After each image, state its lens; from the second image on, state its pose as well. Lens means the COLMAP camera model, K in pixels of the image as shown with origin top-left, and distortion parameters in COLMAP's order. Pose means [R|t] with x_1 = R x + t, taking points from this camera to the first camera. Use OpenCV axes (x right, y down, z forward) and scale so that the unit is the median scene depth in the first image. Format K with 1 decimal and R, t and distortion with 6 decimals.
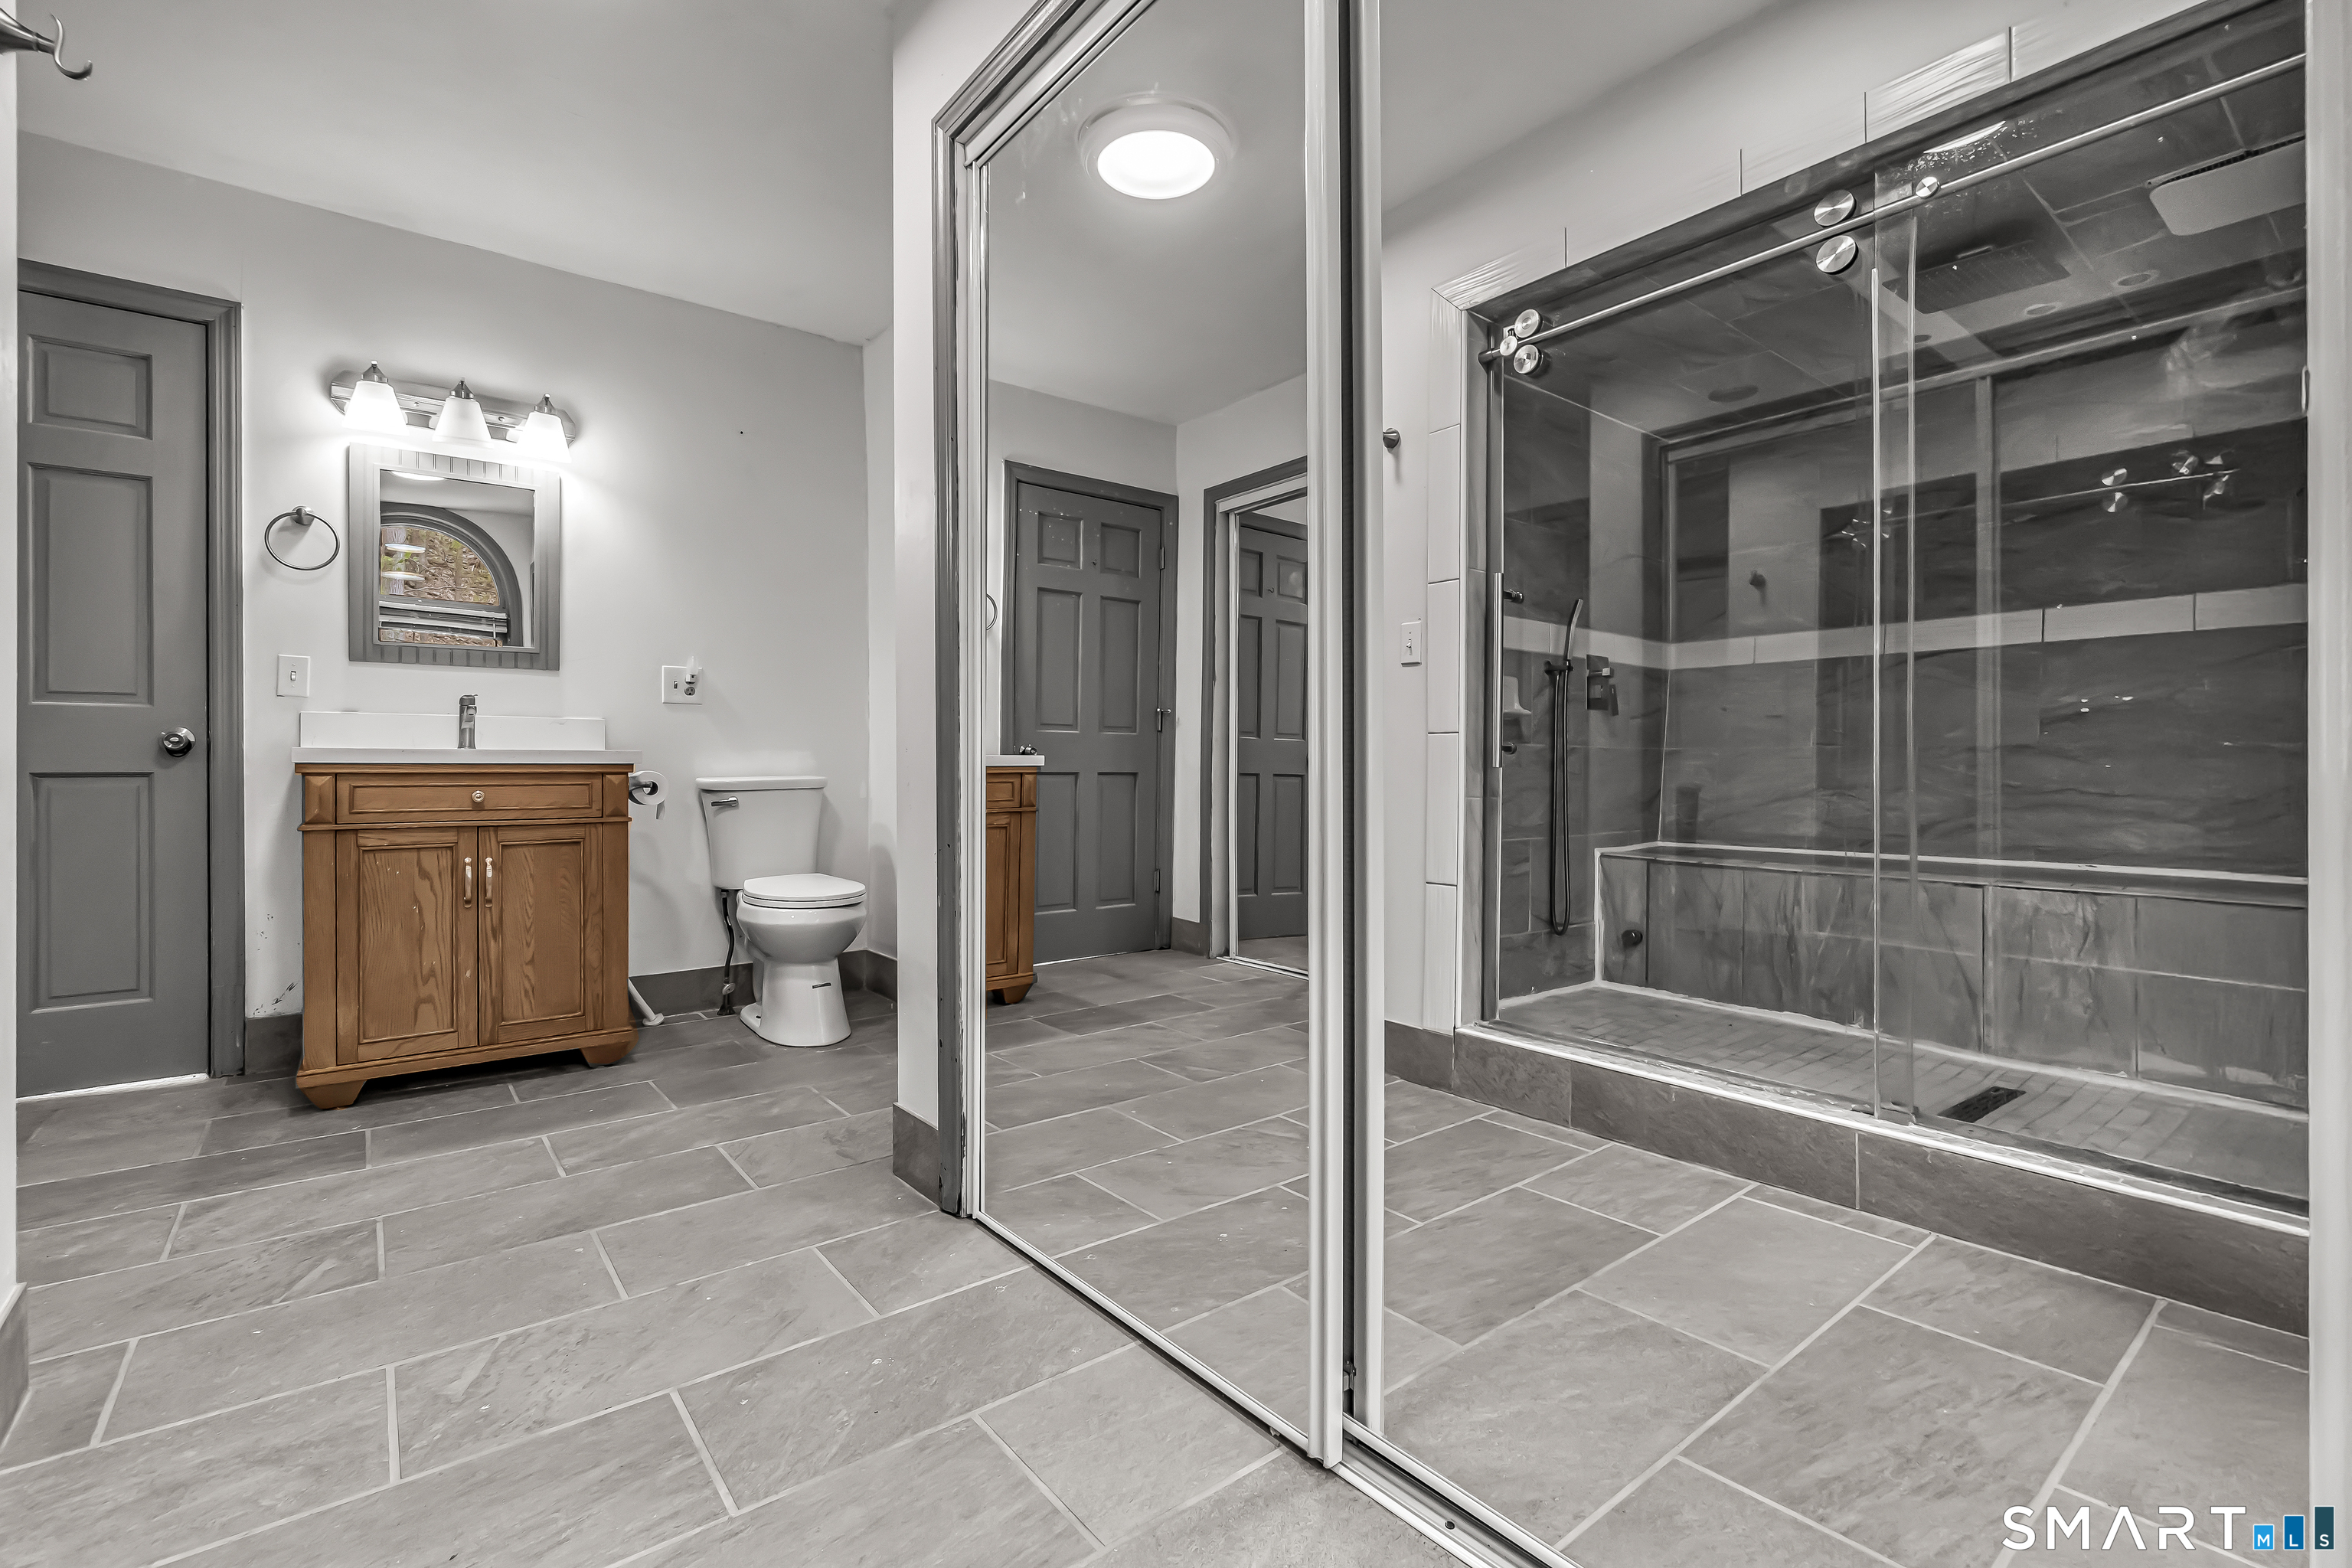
lens RADIAL K [[1033.4, 0, 1166.2], [0, 1033.4, 766.5], [0, 0, 1]] dist [-0.007985, 0.000575]
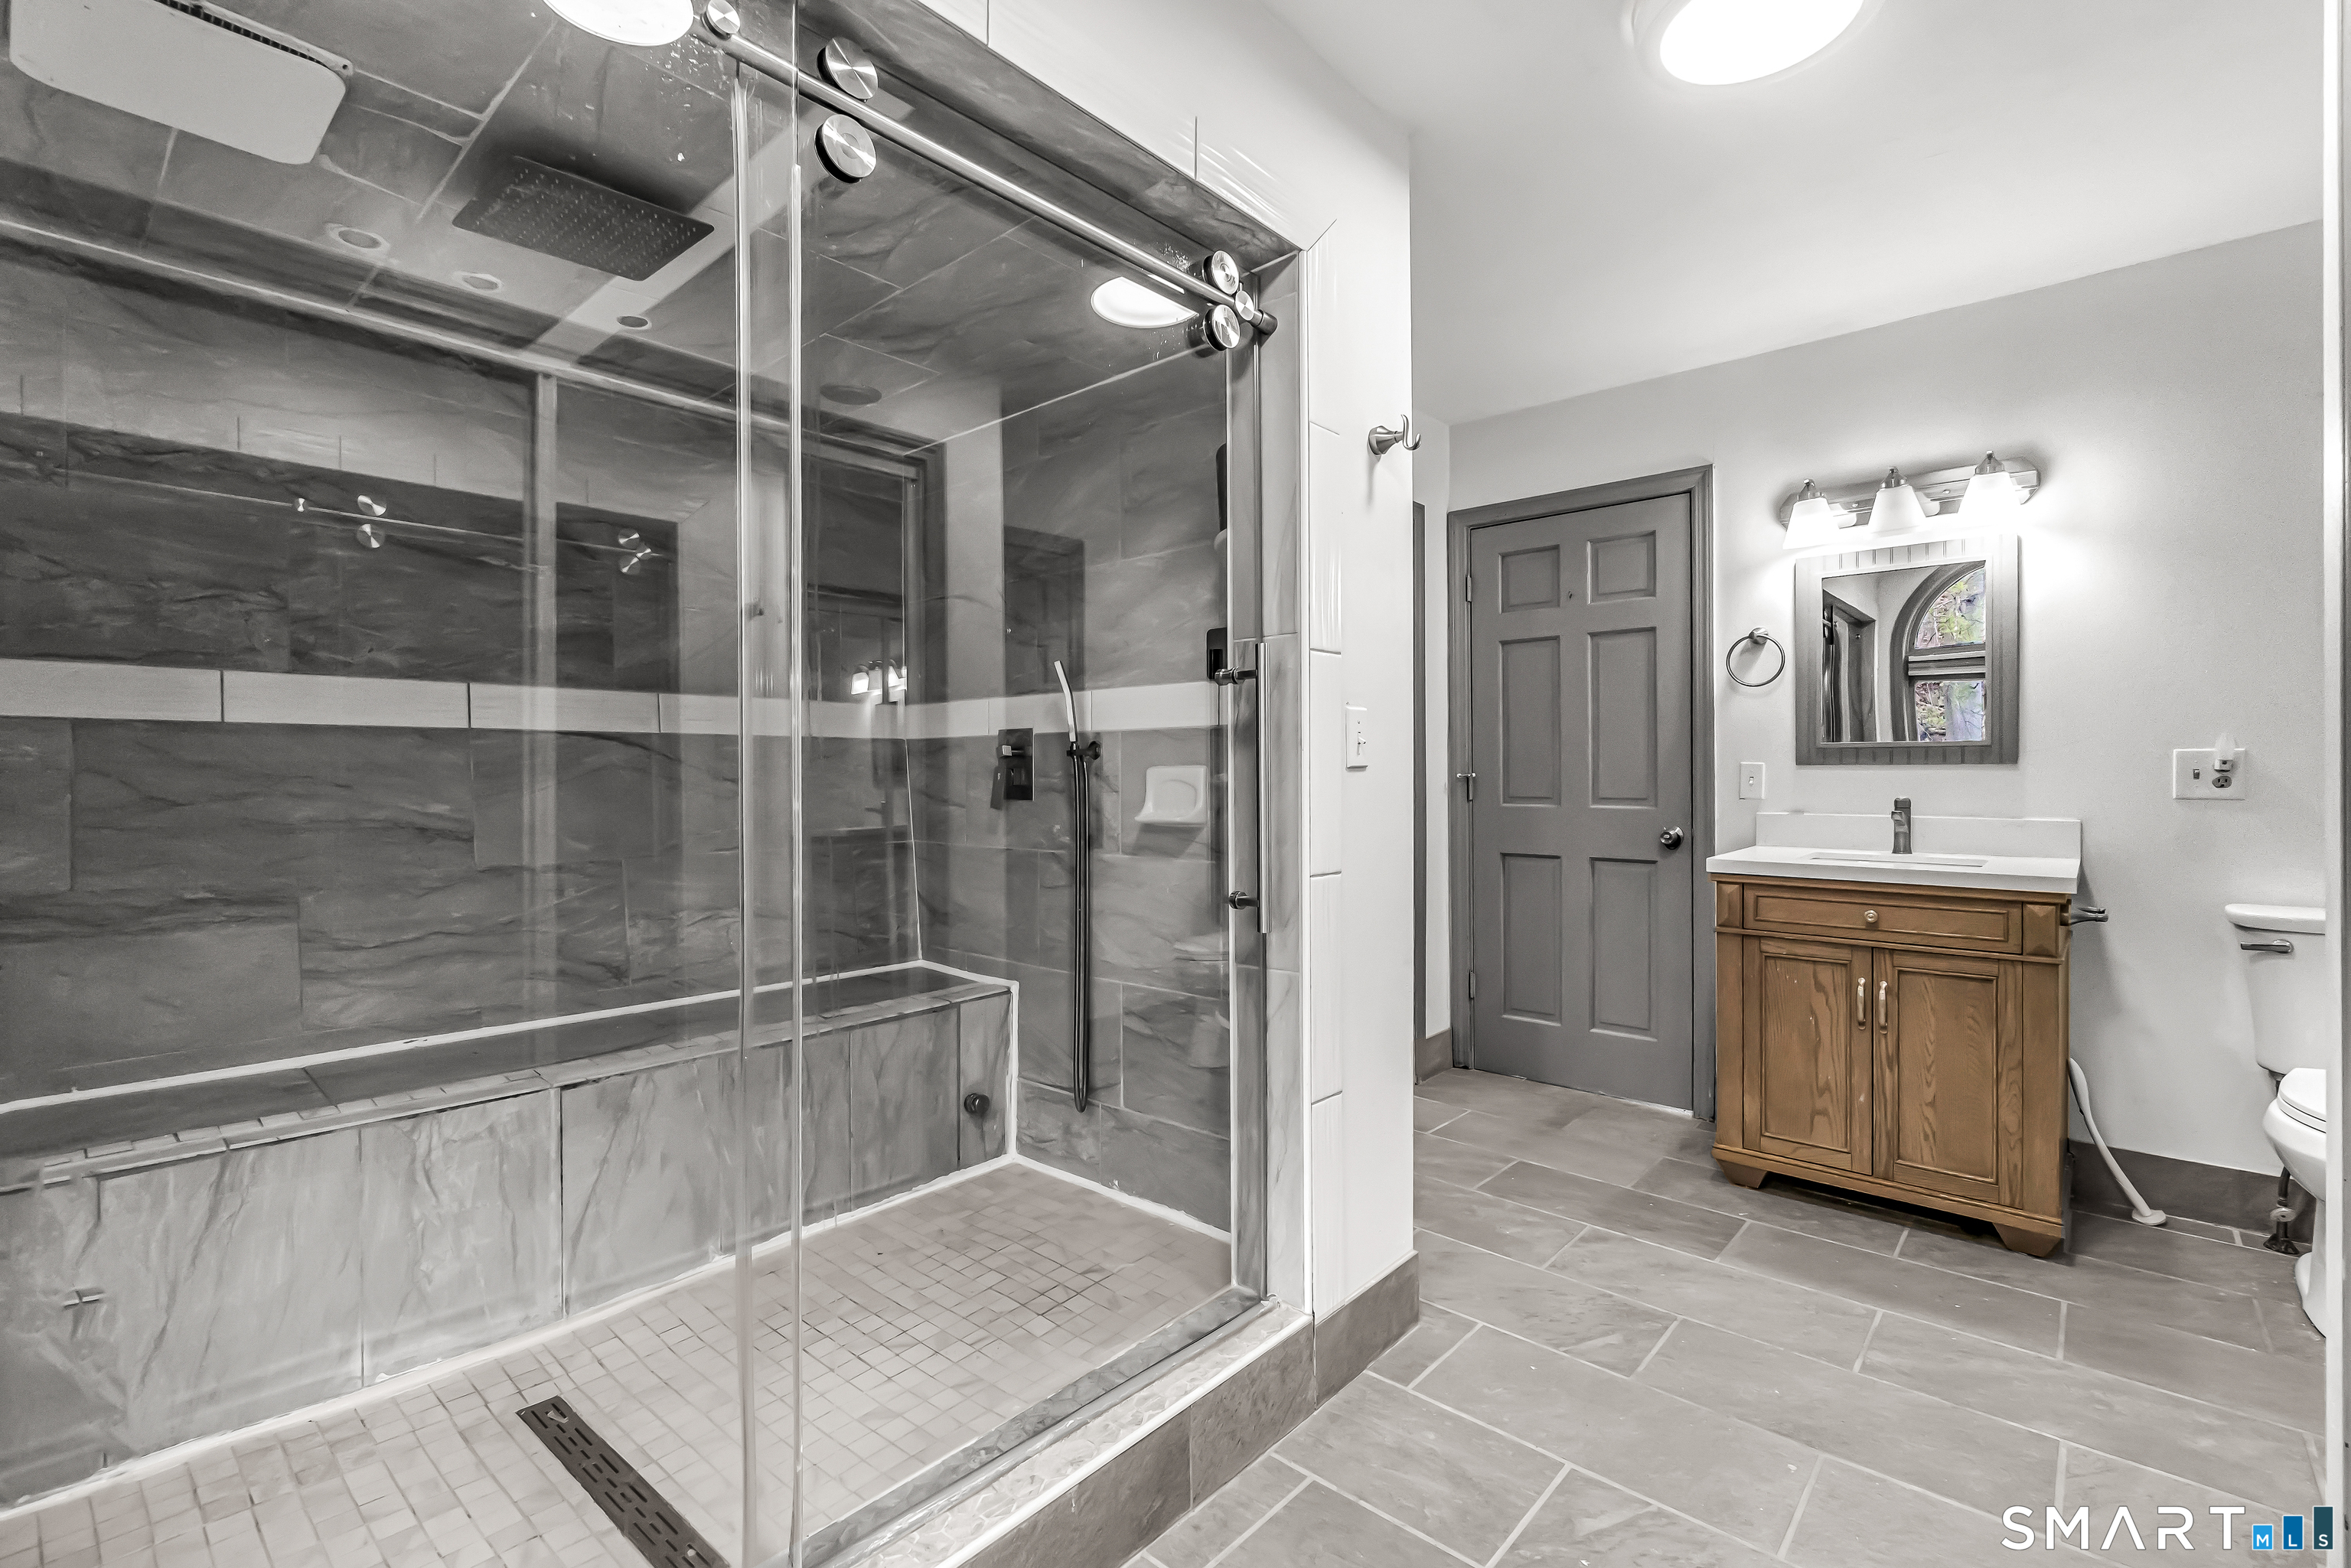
lens RADIAL K [[1032.9, 0, 1170.1], [0, 1032.9, 781.7], [0, 0, 1]] dist [-0.007985, 0.000575]
pose [[0.167281, 0.007720, -0.985879, 0.161064], [-0.001428, 0.999970, 0.007588, -0.101774], [0.985908, 0.000139, 0.167287, 0.201967]]
